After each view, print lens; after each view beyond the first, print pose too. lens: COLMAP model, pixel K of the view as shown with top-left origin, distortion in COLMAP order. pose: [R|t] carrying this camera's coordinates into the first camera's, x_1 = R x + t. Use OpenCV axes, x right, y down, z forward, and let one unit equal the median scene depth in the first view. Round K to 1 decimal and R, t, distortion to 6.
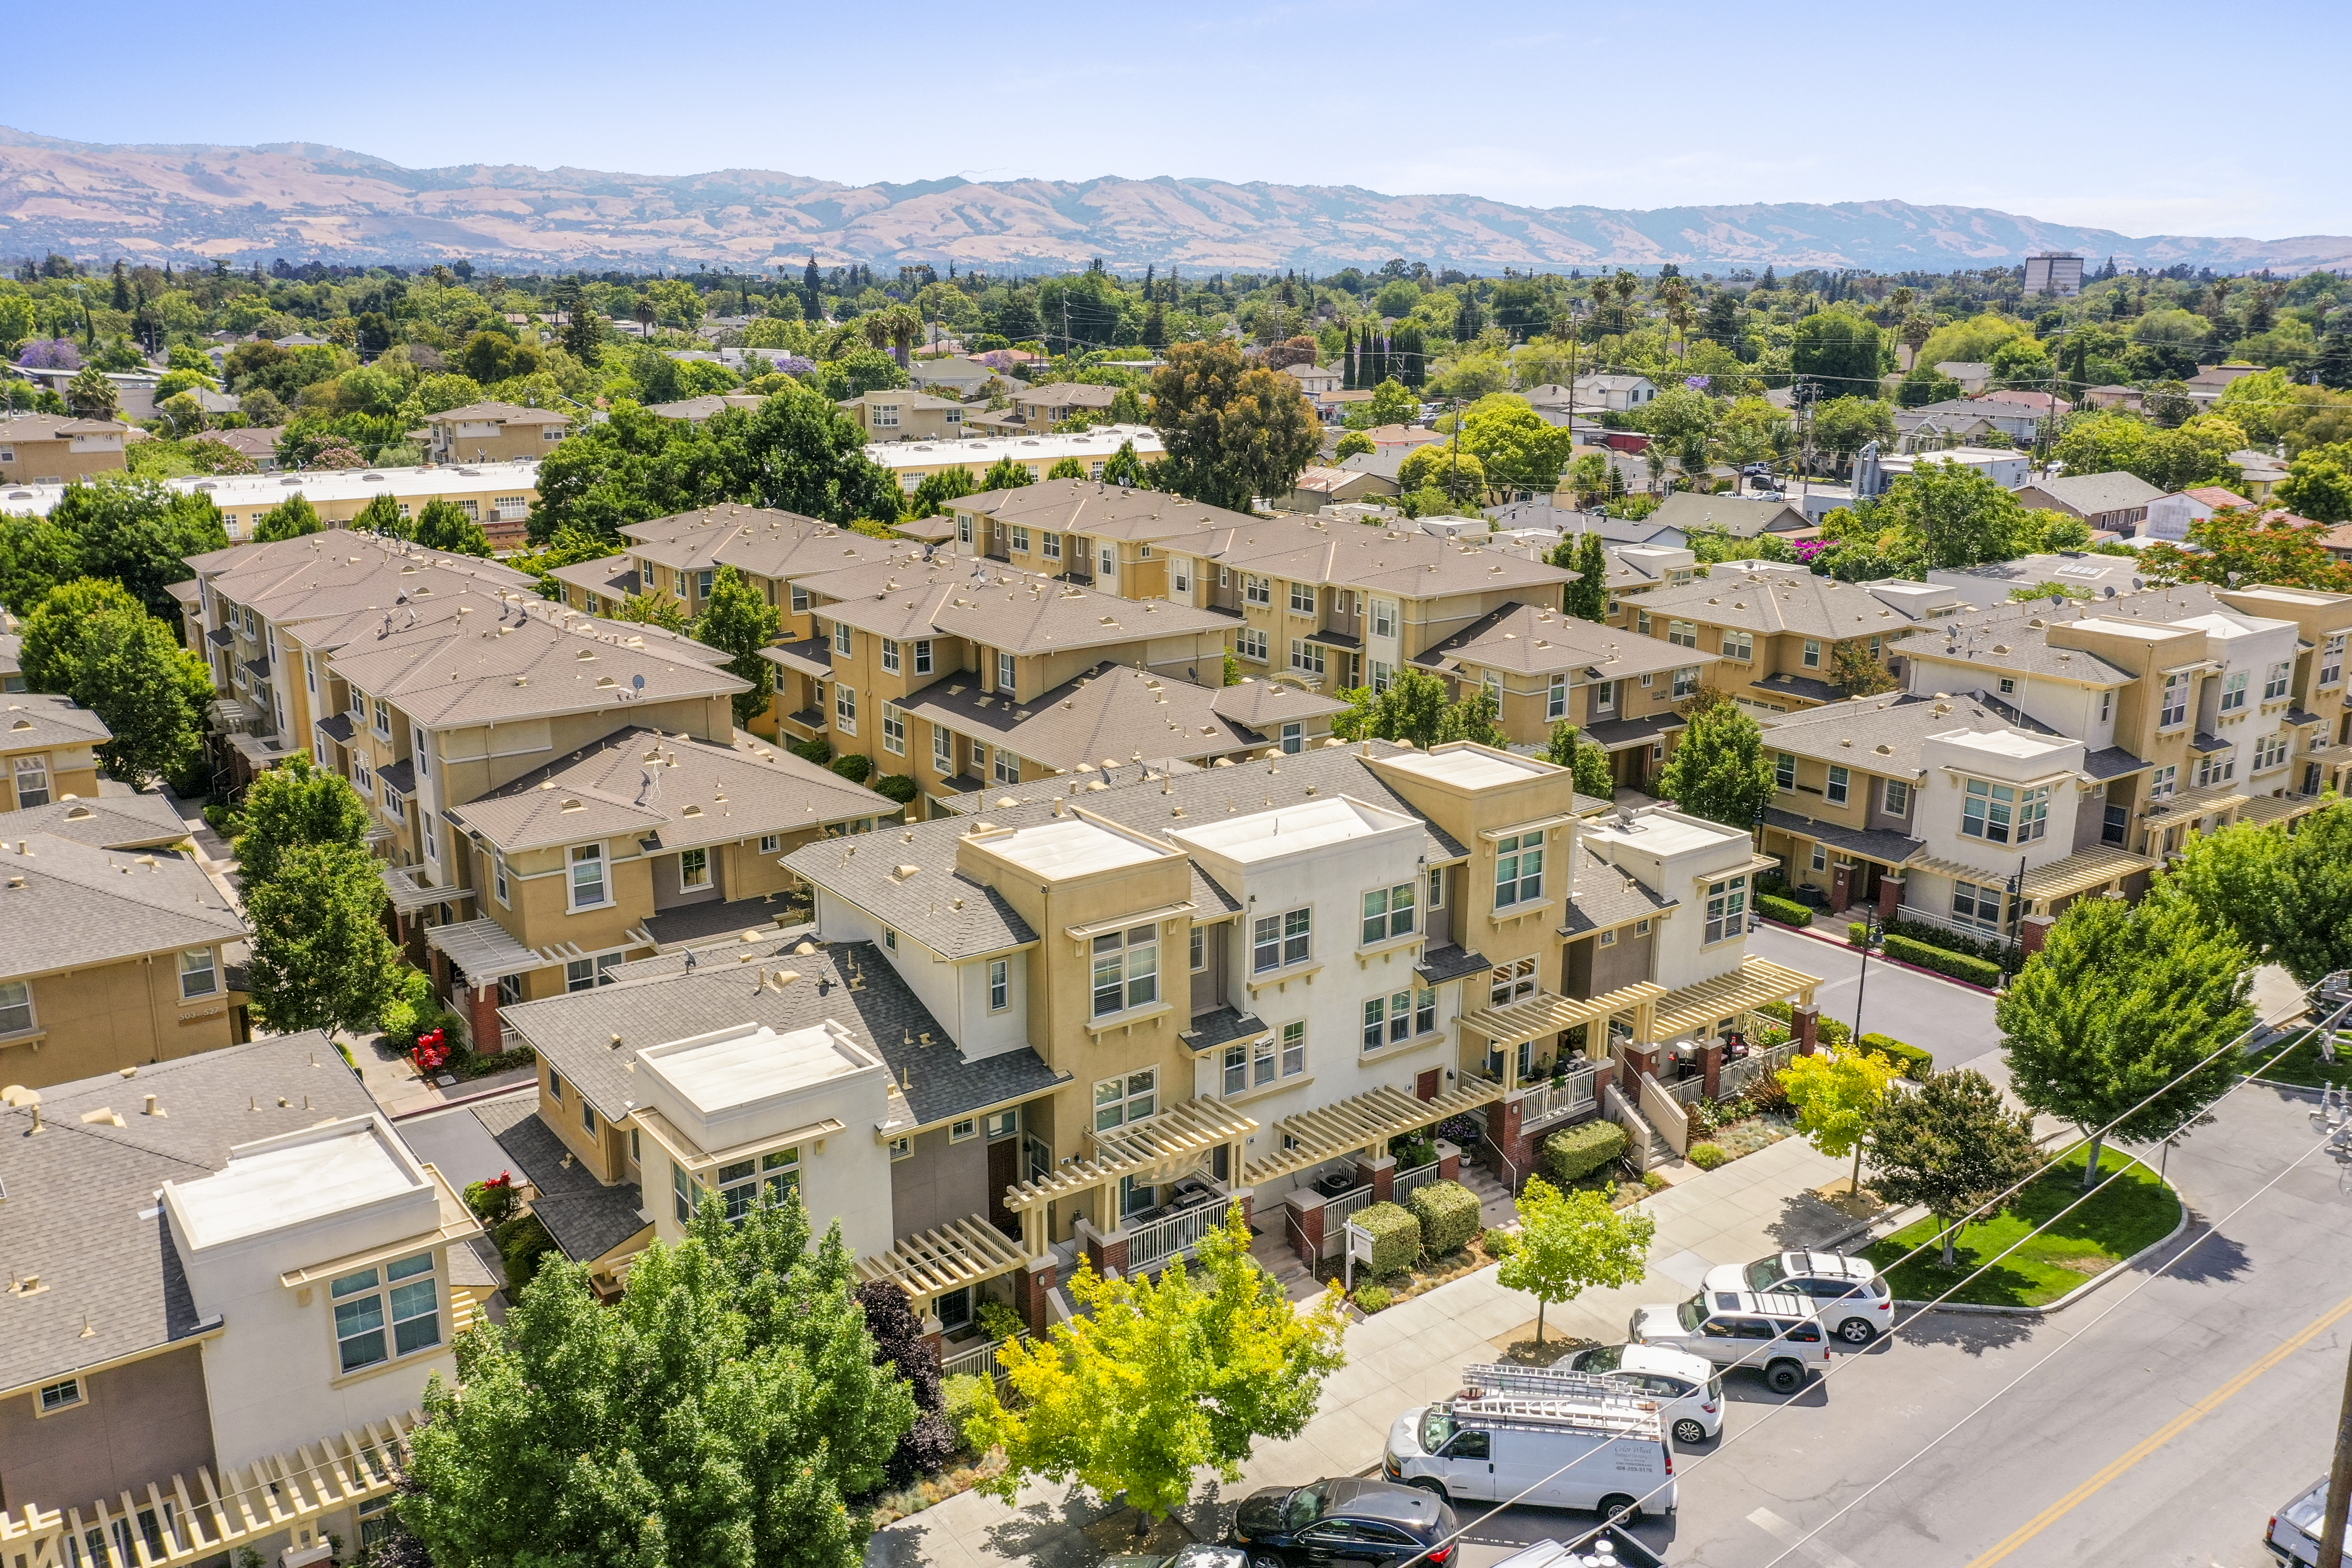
lens RADIAL K [[1872.4, 0, 1176.0], [0, 1872.4, 784.0], [0, 0, 1]] dist [0.016276, 0.000667]
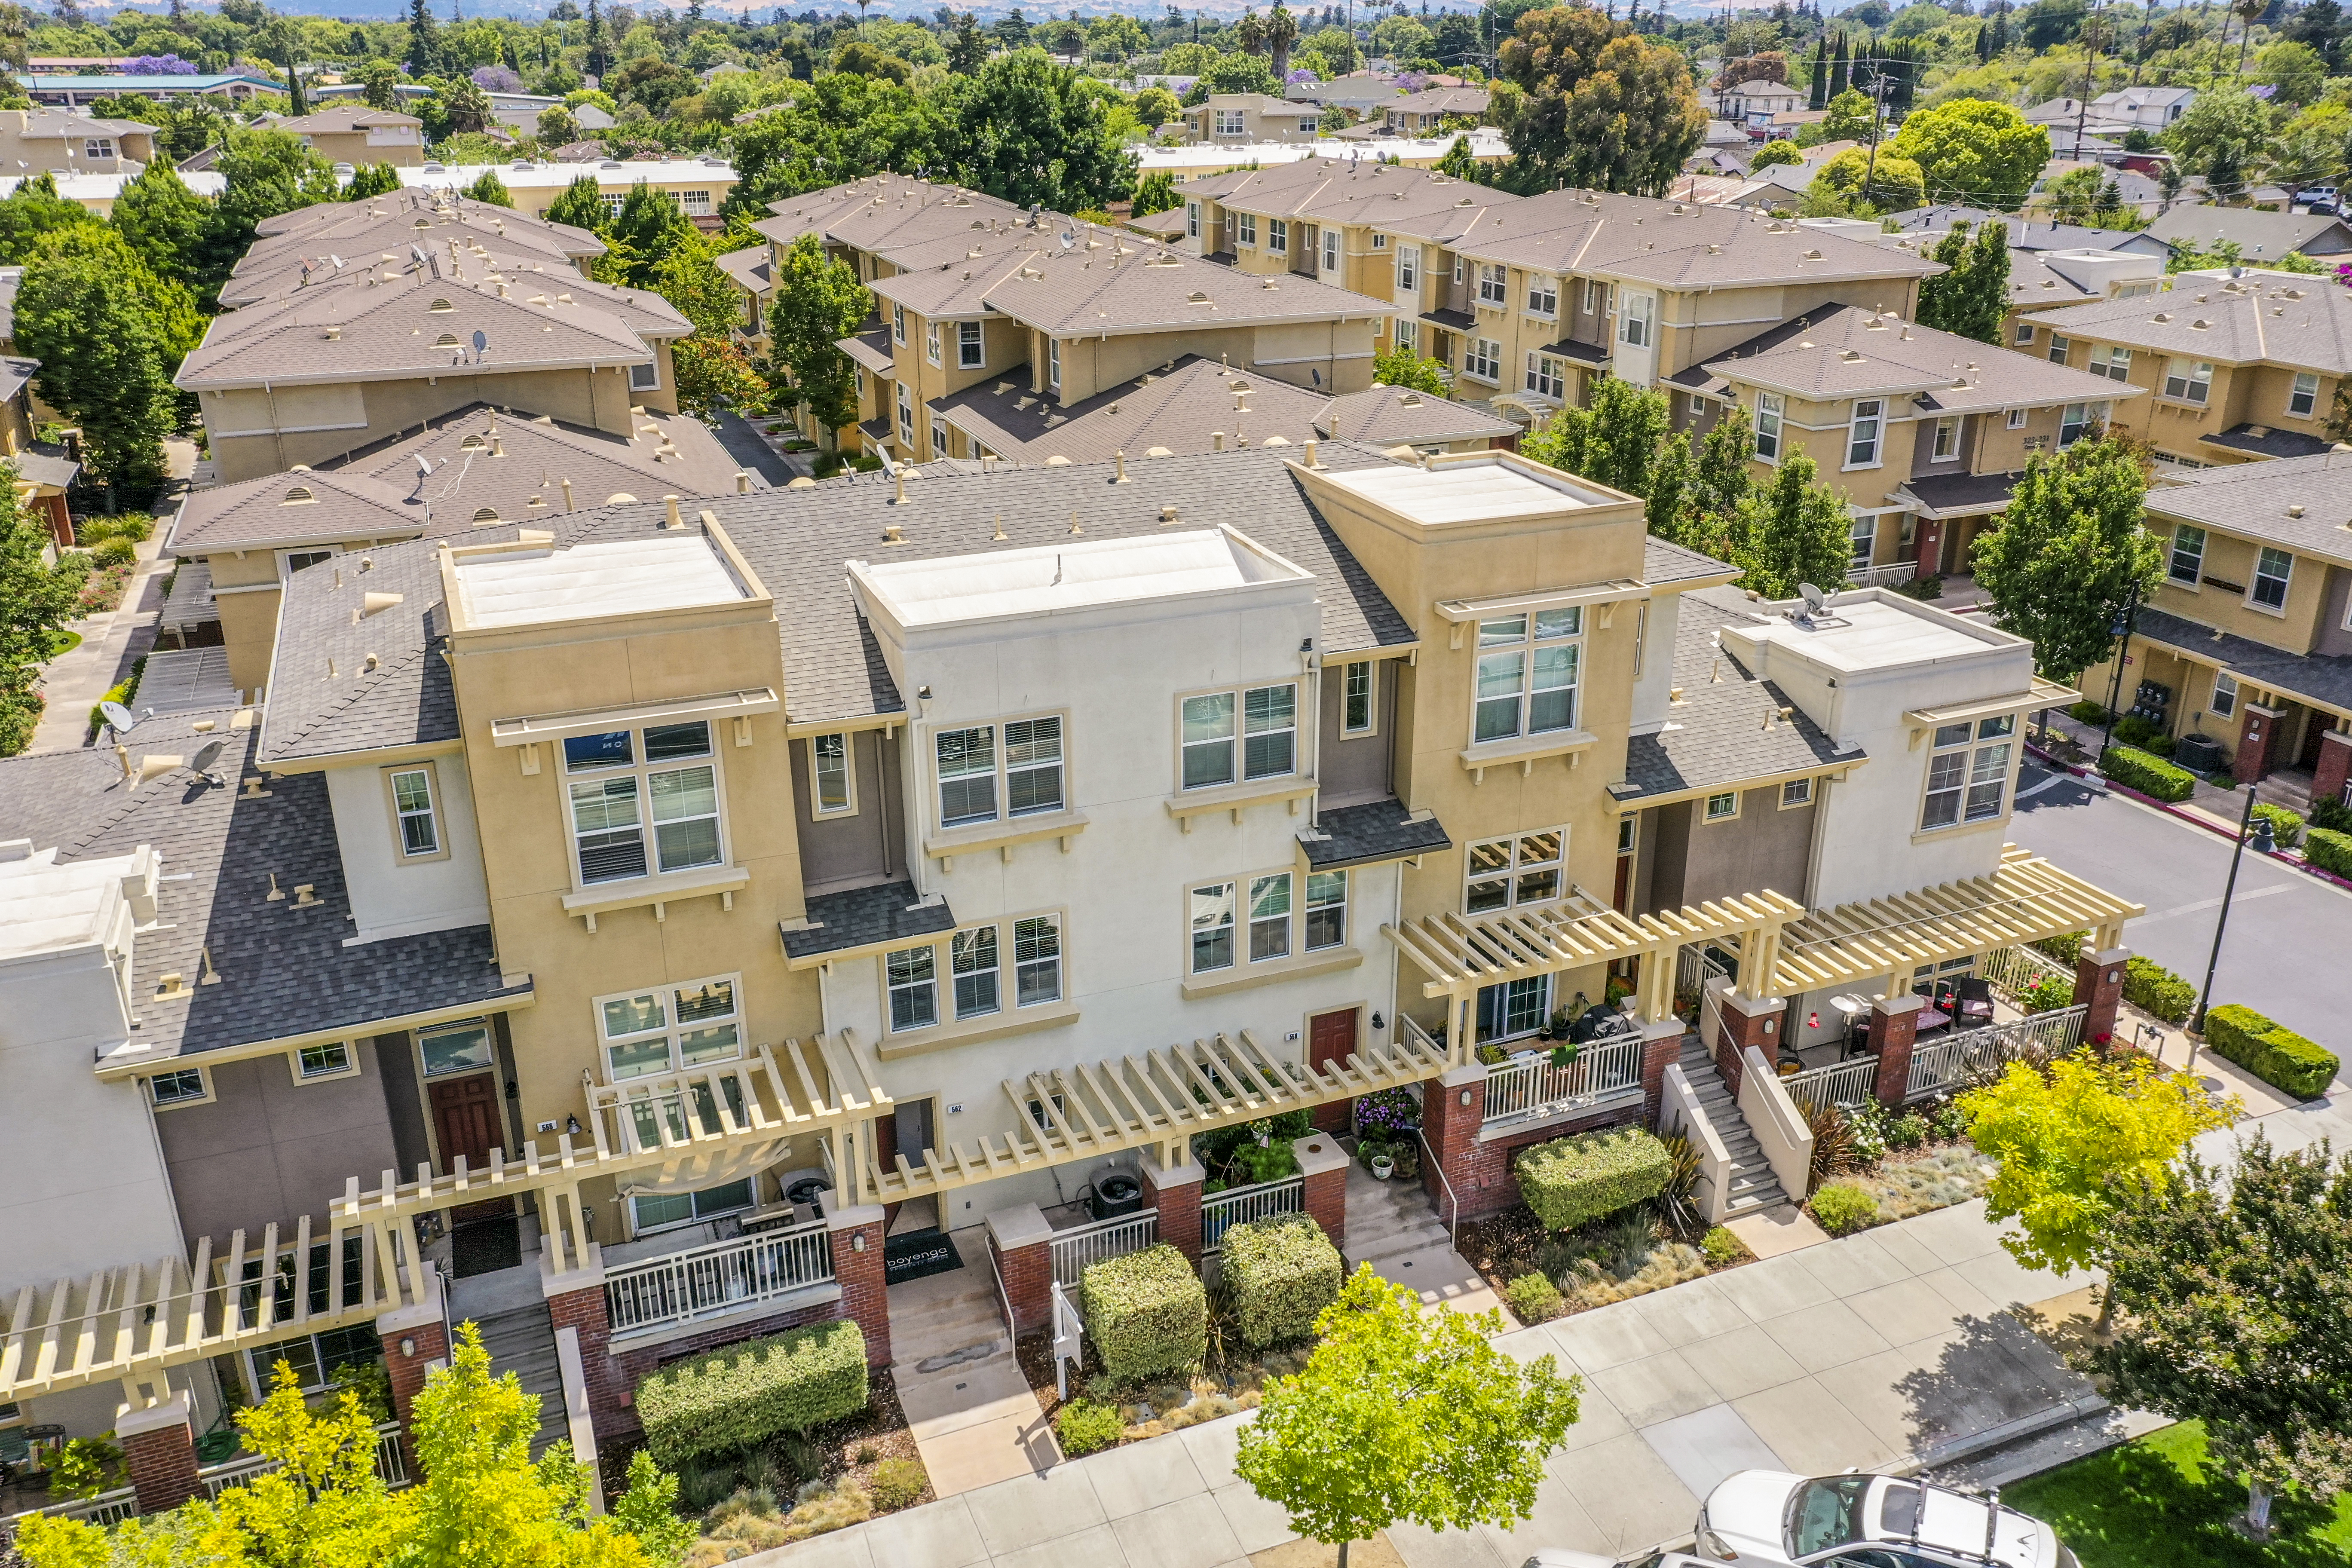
lens RADIAL K [[1872.4, 0, 1176.0], [0, 1872.4, 784.0], [0, 0, 1]] dist [0.016276, 0.000667]
pose [[0.969270, 0.083634, -0.231347, 0.189976], [-0.055541, 0.990551, 0.125392, 0.011897], [0.239648, -0.108689, 0.964757, 0.384802]]
